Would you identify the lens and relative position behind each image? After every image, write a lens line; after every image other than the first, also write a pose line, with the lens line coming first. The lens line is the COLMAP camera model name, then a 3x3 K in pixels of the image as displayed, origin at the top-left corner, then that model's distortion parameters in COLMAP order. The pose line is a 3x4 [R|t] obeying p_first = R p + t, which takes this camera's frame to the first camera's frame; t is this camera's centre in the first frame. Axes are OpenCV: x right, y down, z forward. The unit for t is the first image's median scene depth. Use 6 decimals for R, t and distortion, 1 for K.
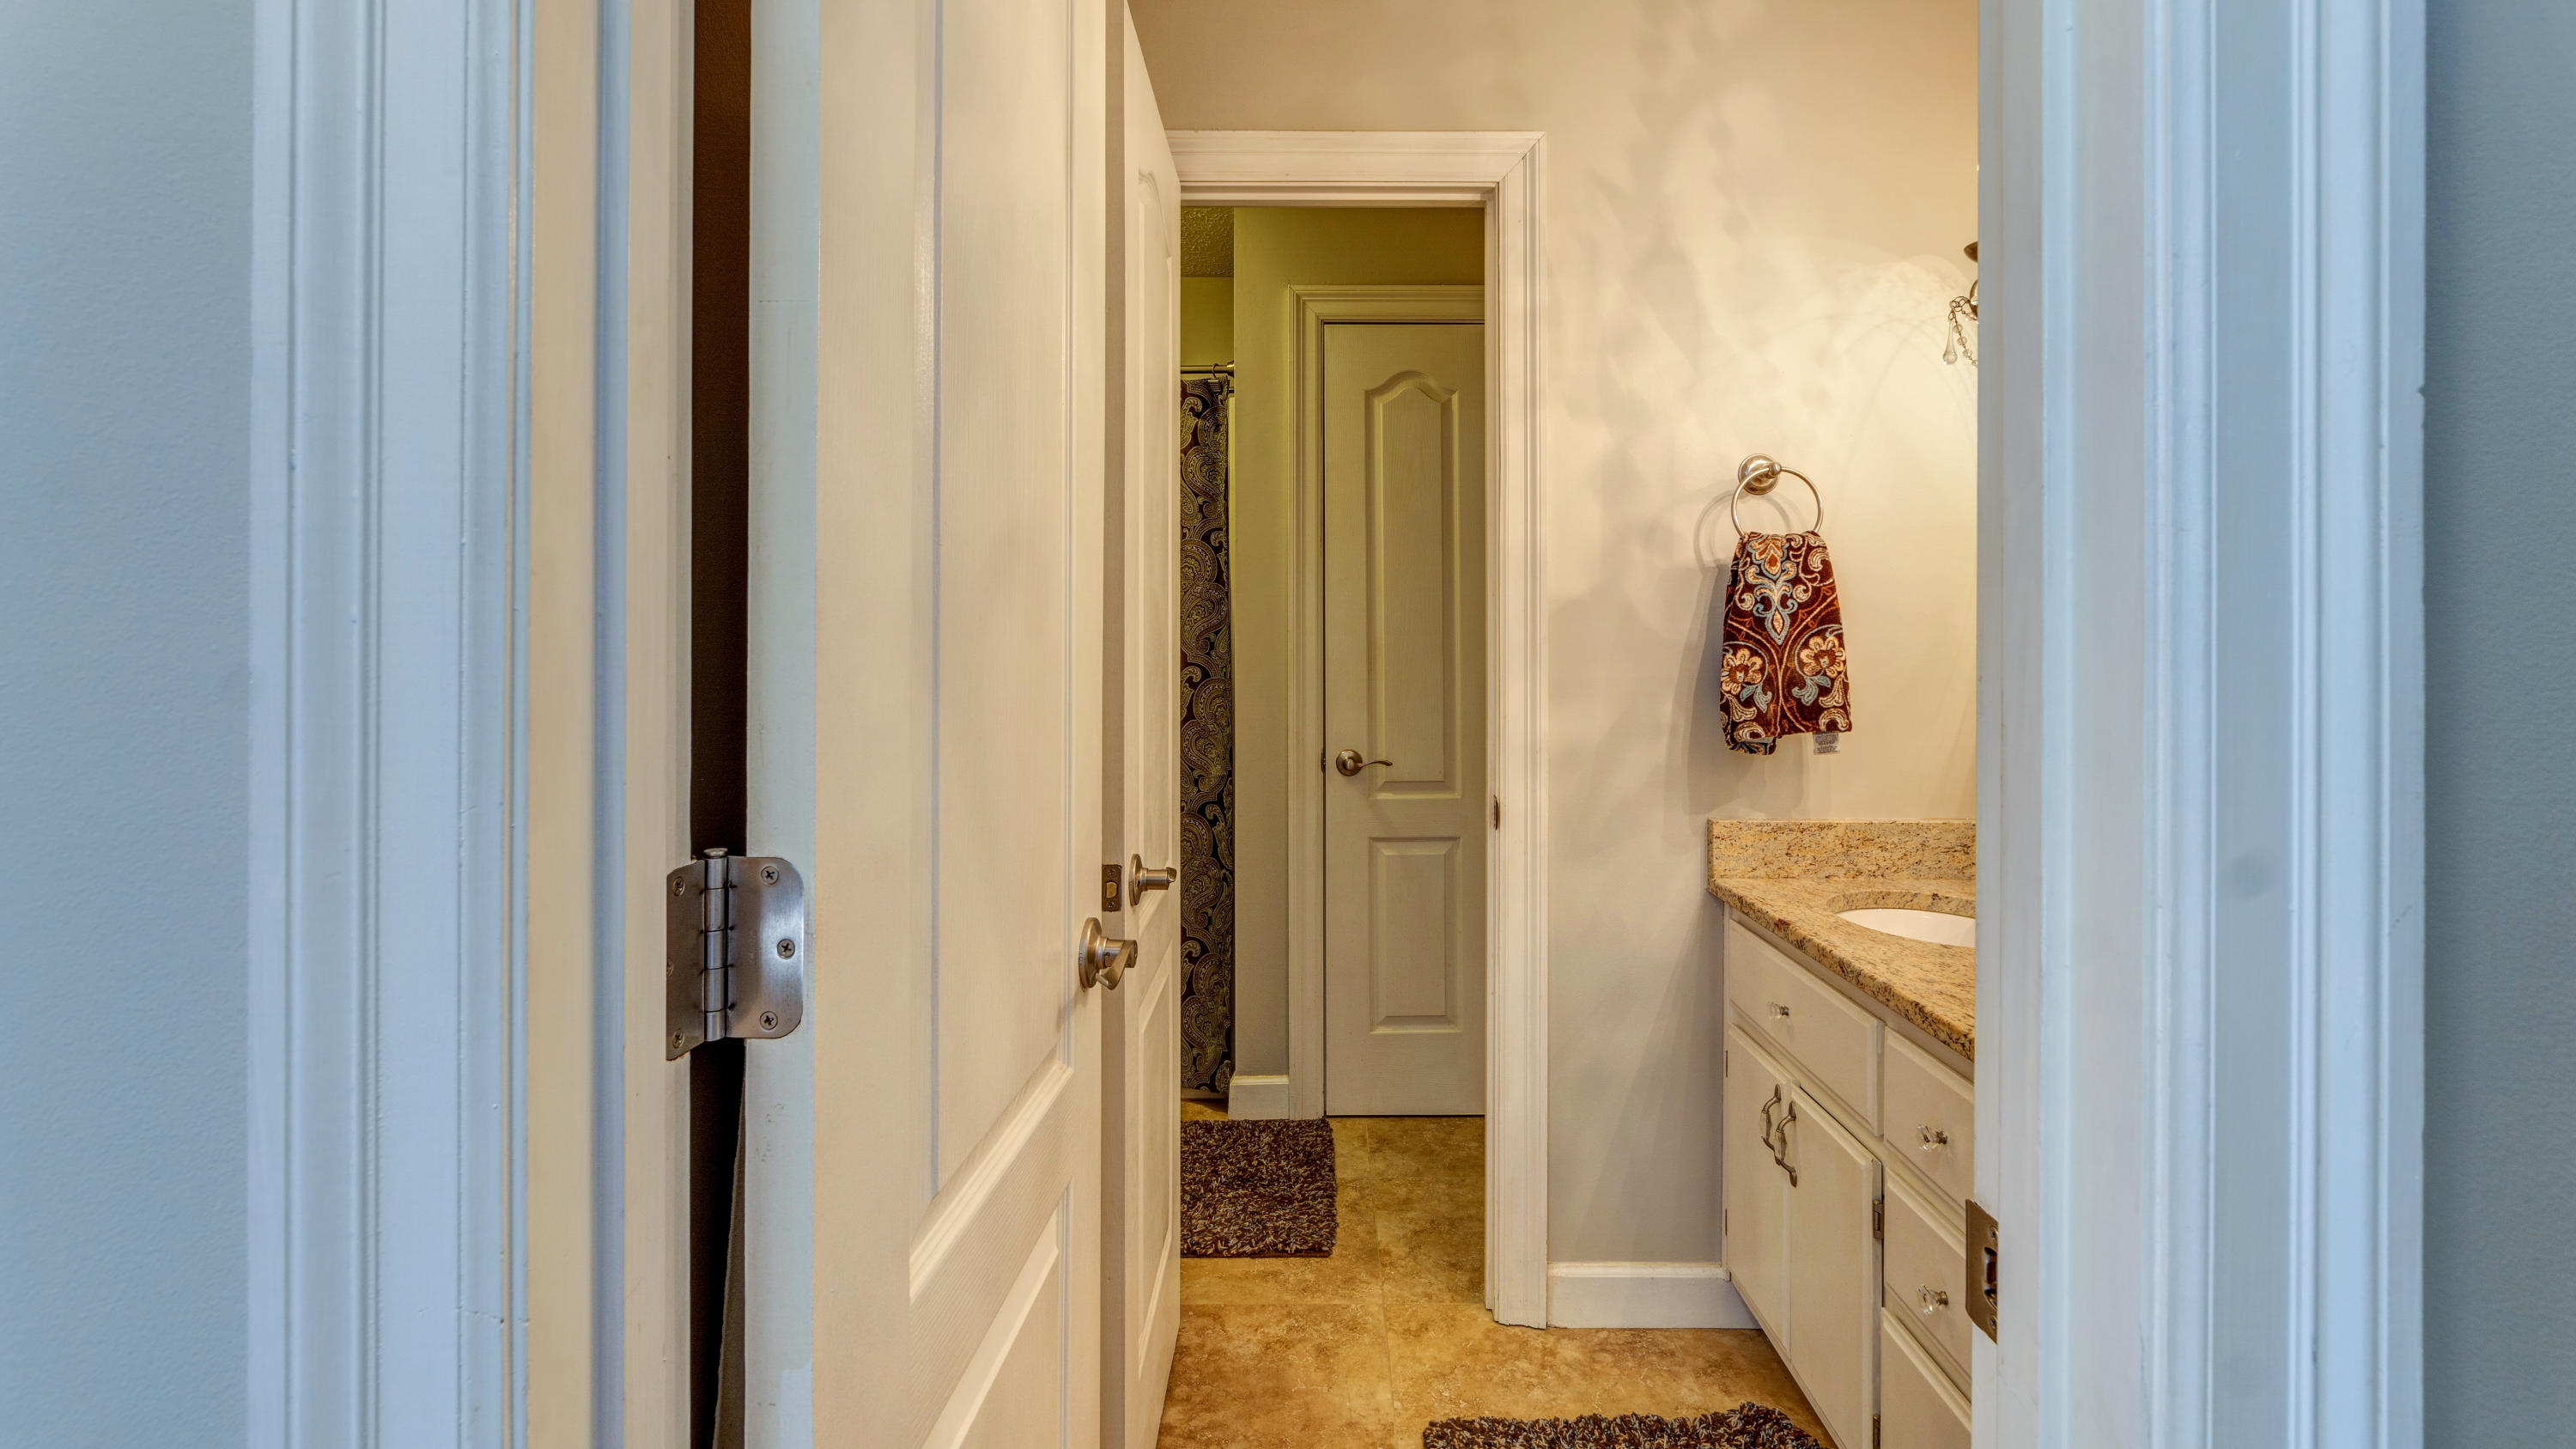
lens RADIAL K [[1195.3, 0, 1308.8], [0, 1195.3, 626.9], [0, 0, 1]] dist [-0.005378, 0.000346]
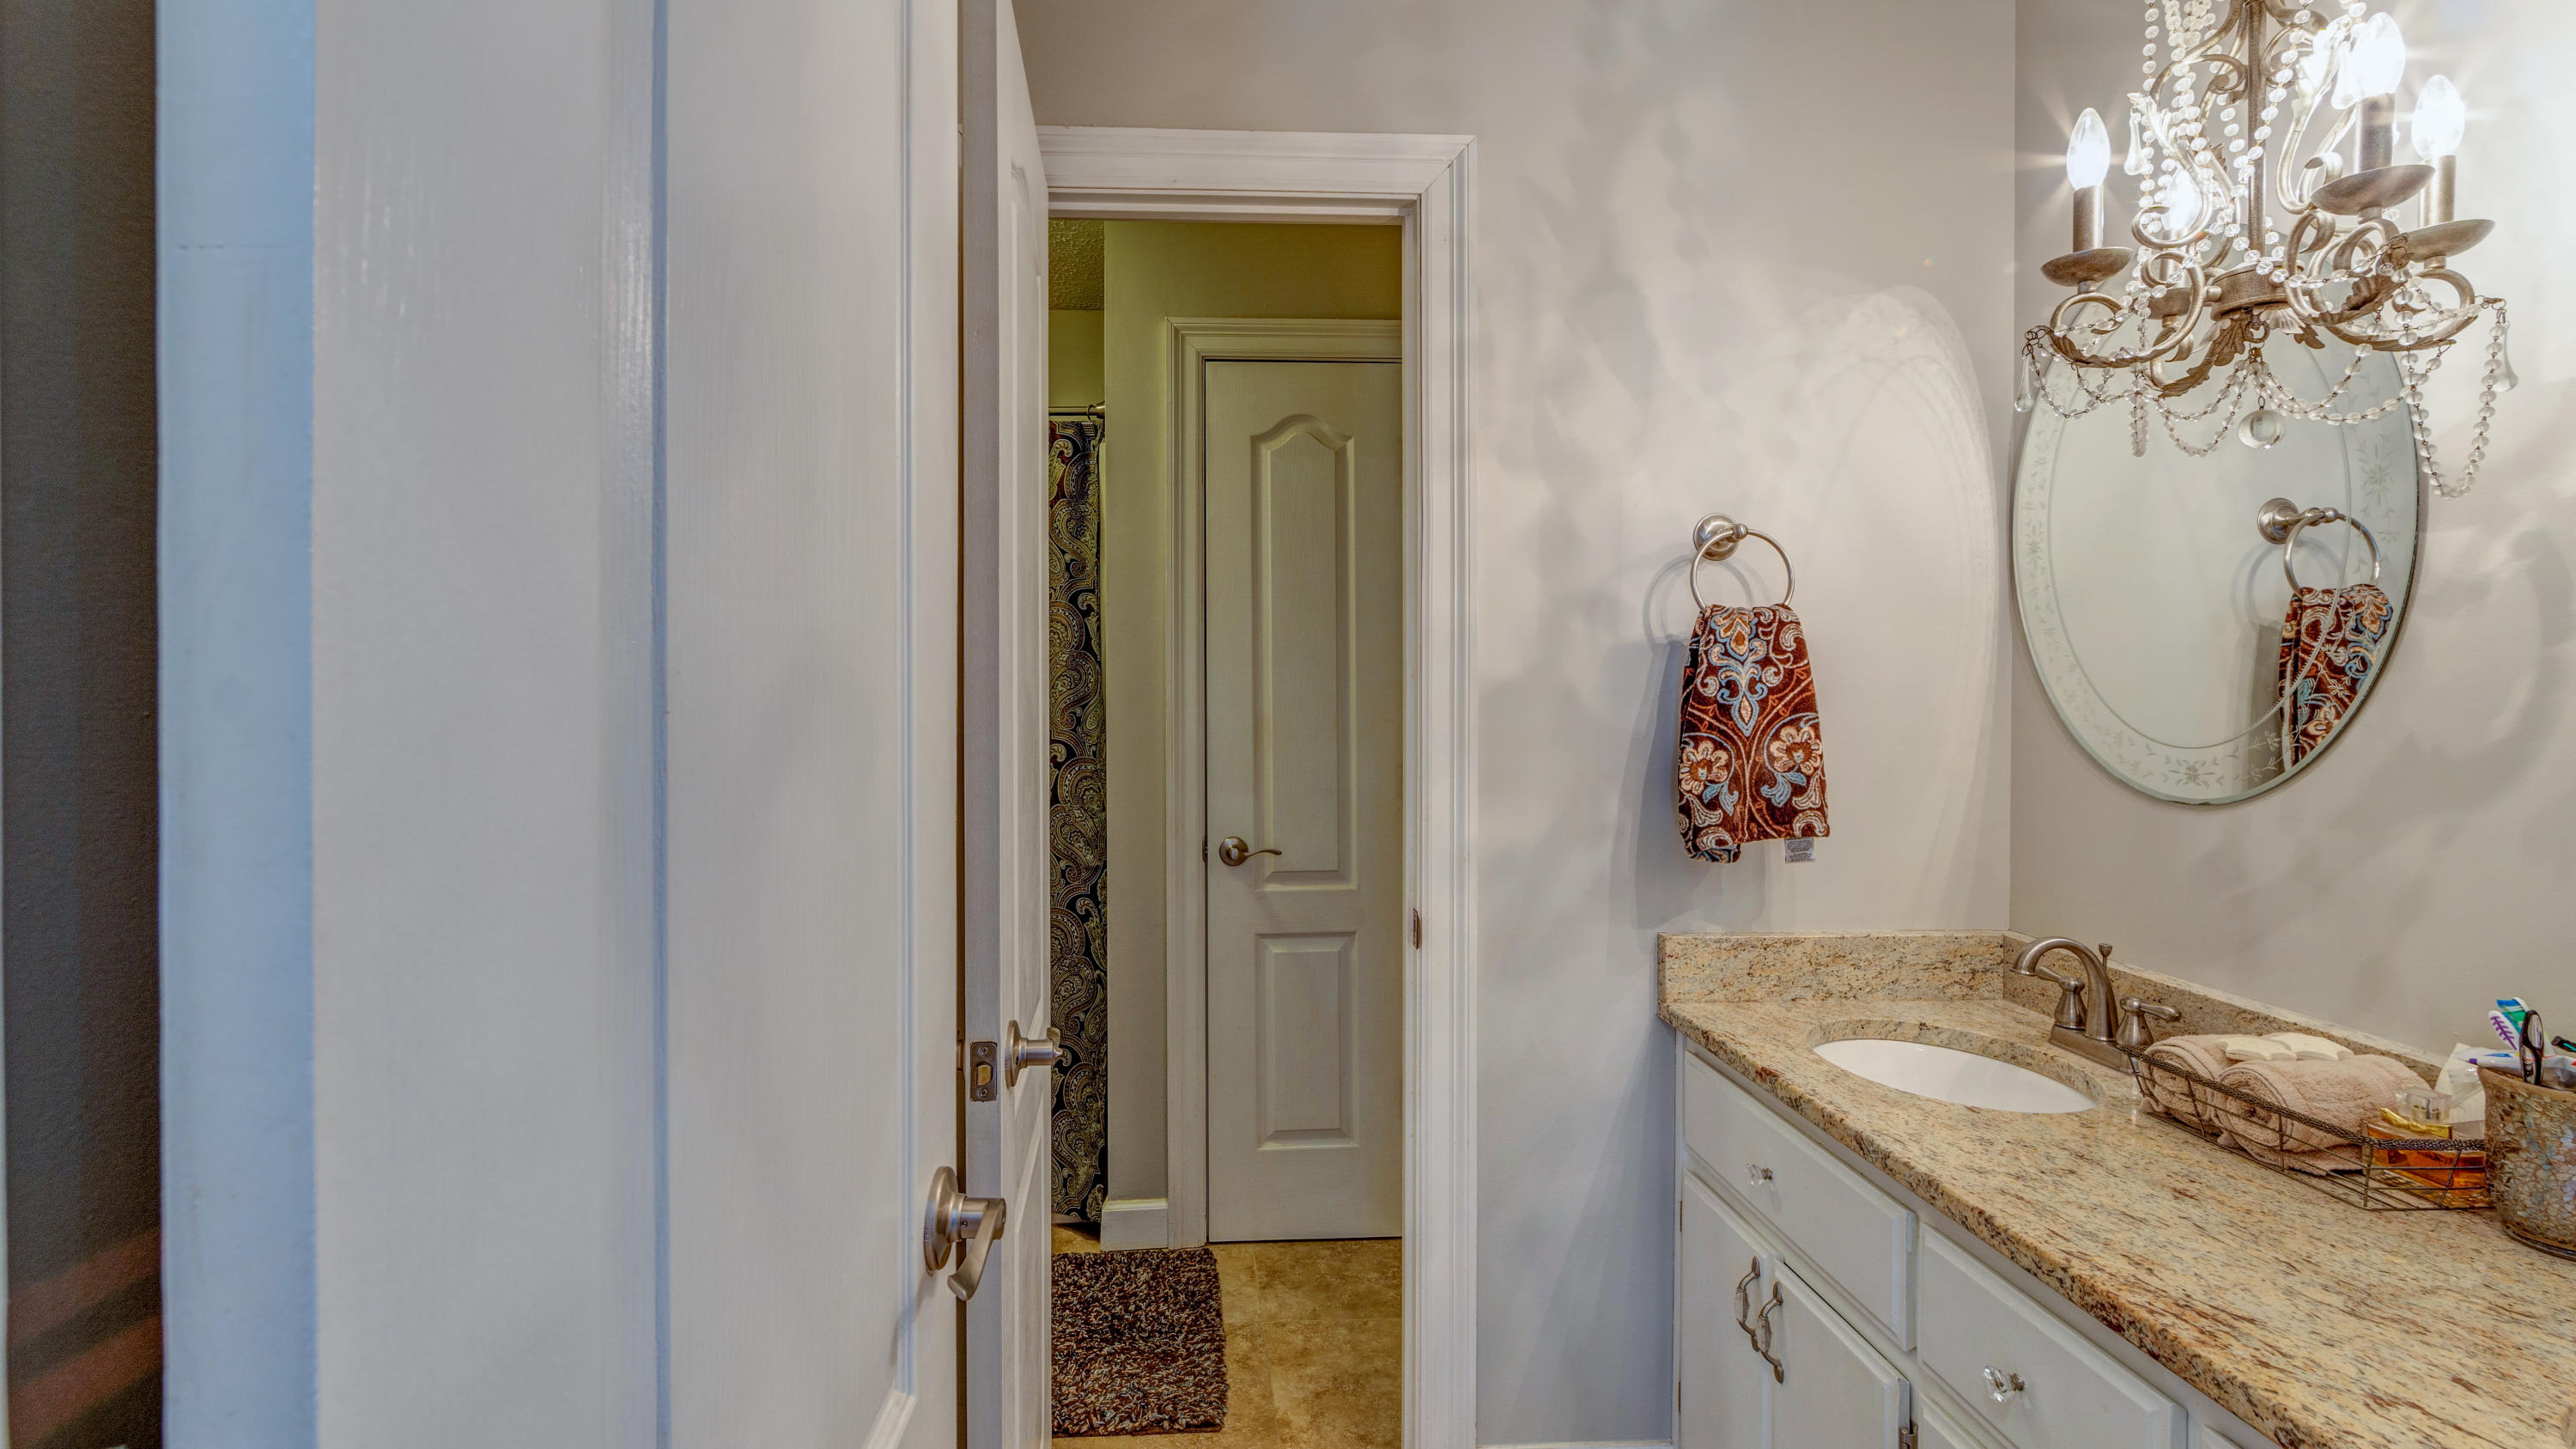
lens RADIAL K [[1184.9, 0, 1218.6], [0, 1184.9, 689.8], [0, 0, 1]] dist [-0.002893, -0.000466]
pose [[0.999020, -0.001335, 0.044246, -0.024114], [0.000612, 0.999866, 0.016368, -0.031704], [-0.044262, -0.016325, 0.998887, 0.157929]]
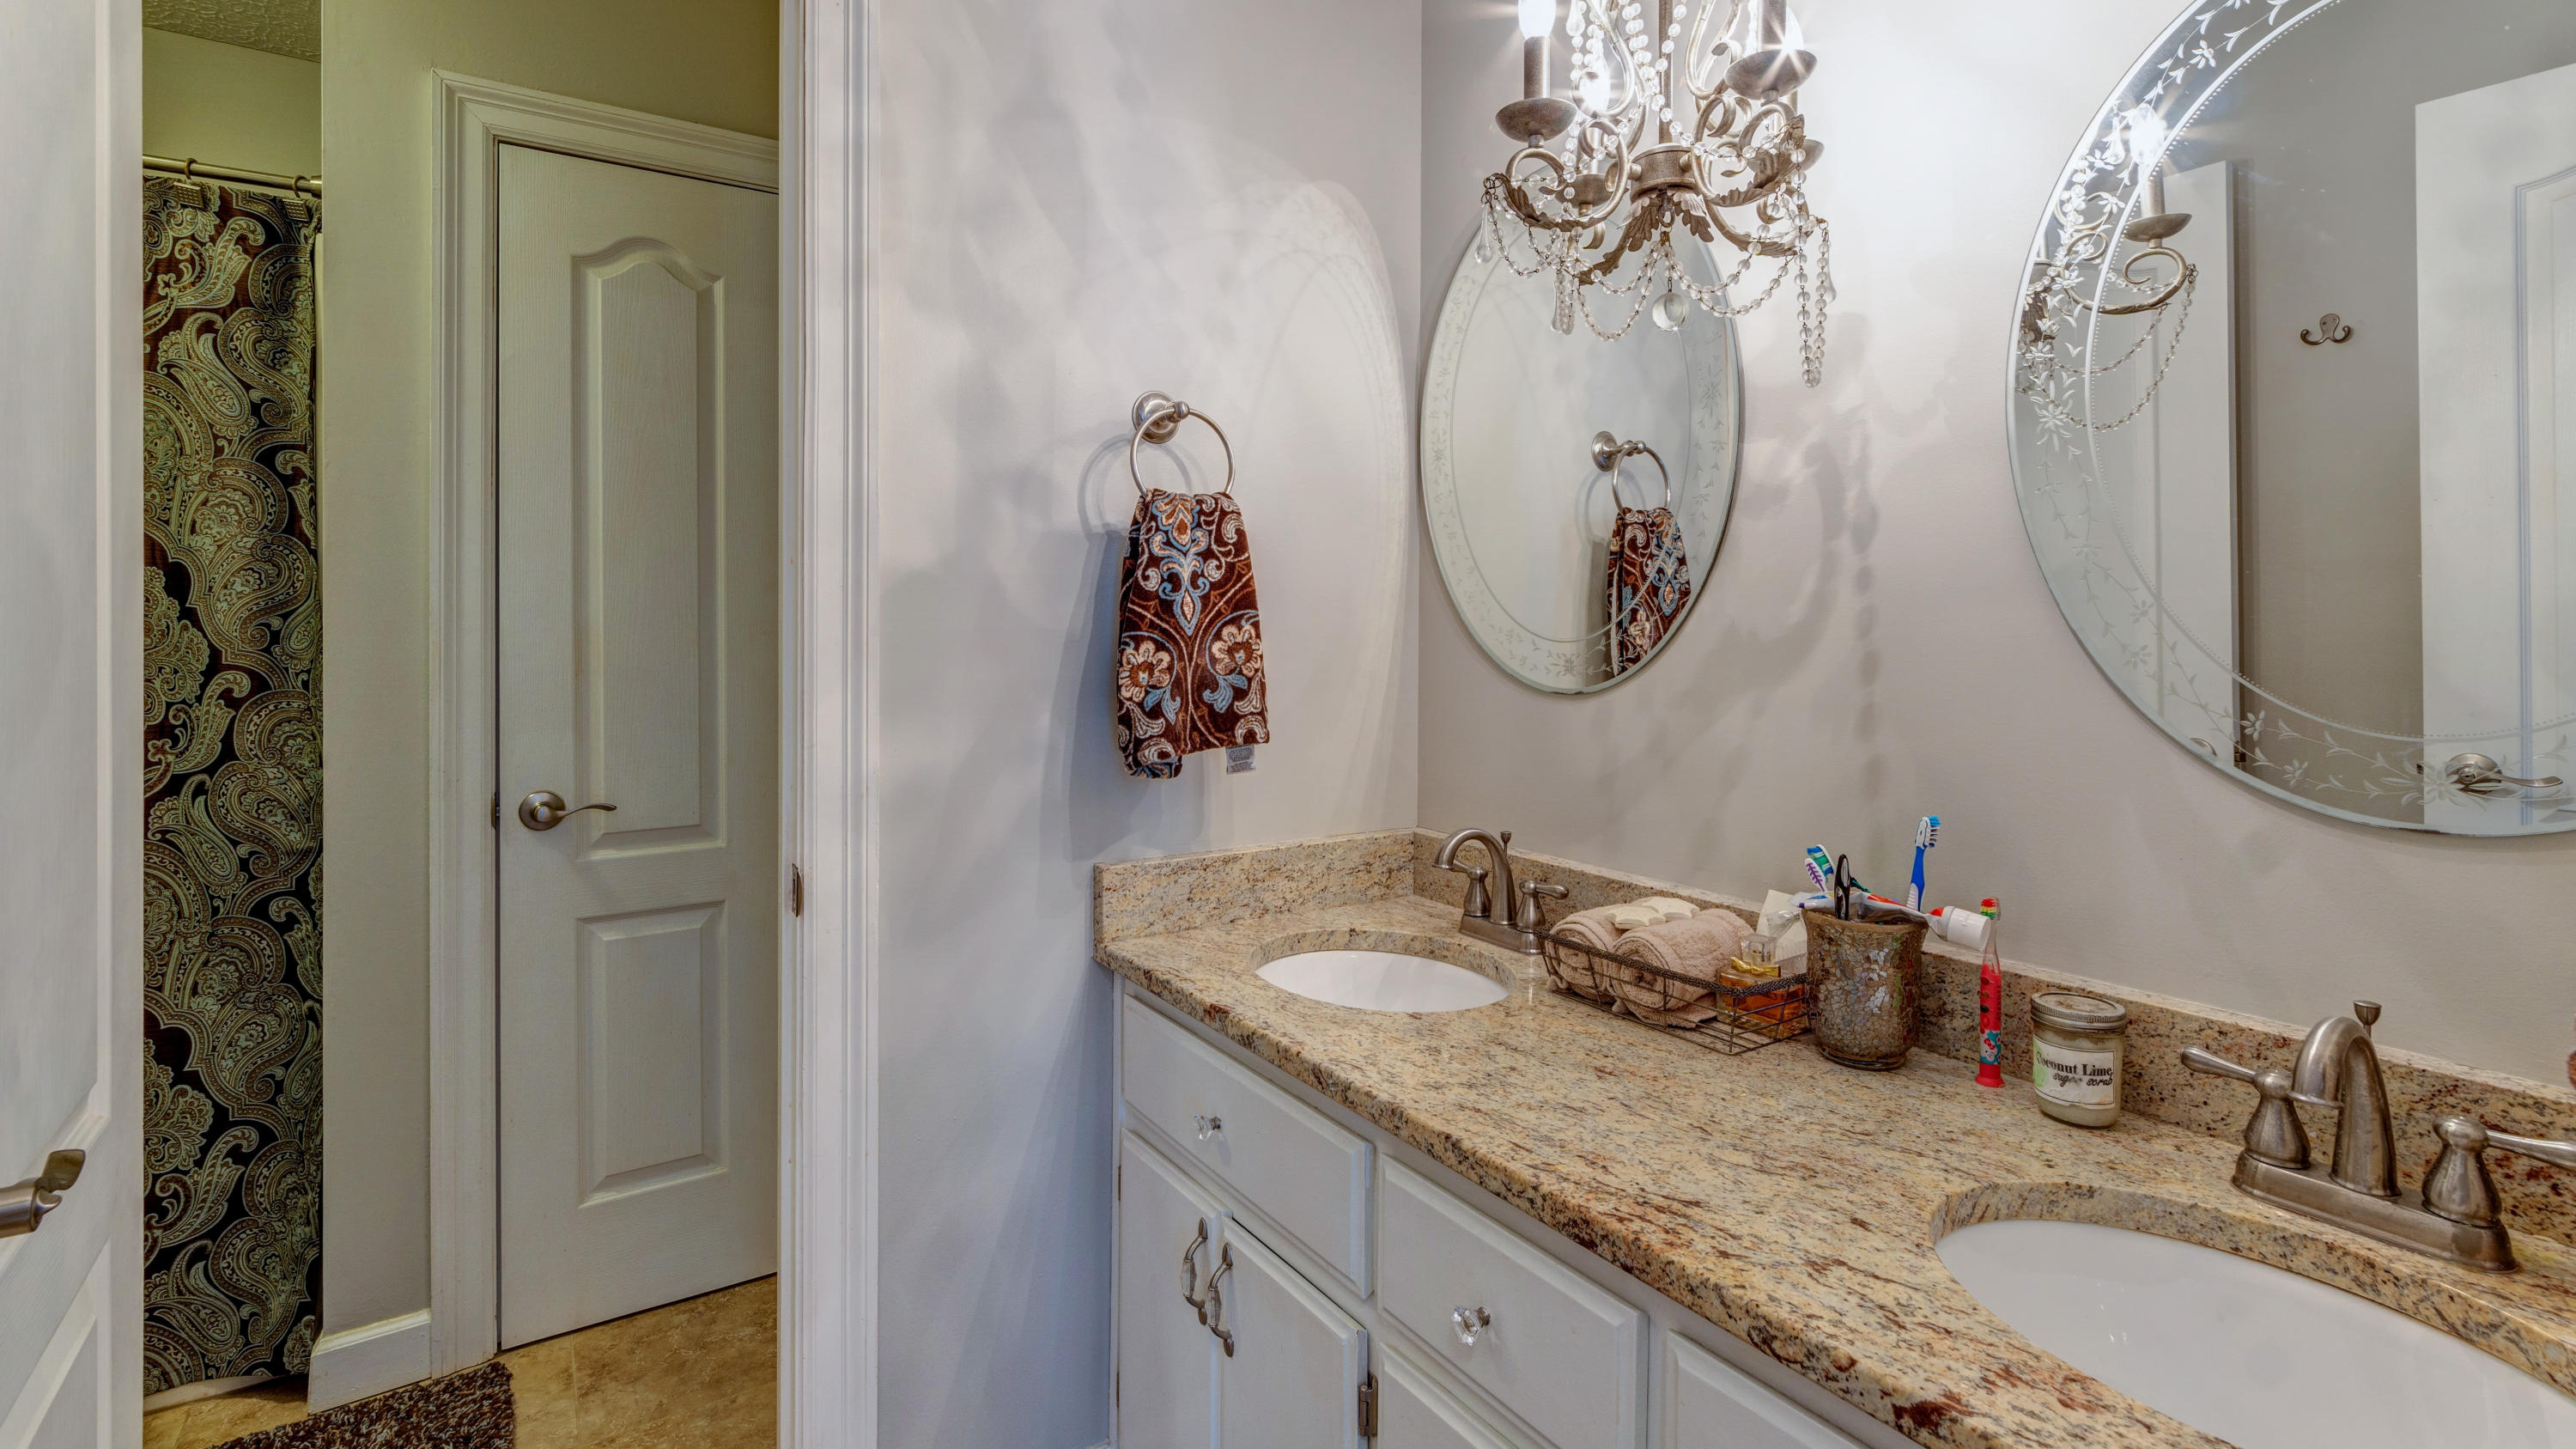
lens RADIAL K [[1195.3, 0, 1308.8], [0, 1195.3, 626.9], [0, 0, 1]] dist [-0.005378, 0.000346]
pose [[0.828594, 0.000347, 0.559849, 0.022336], [-0.009102, 0.999876, 0.012853, -0.001497], [-0.559775, -0.015746, 0.828495, 0.301724]]
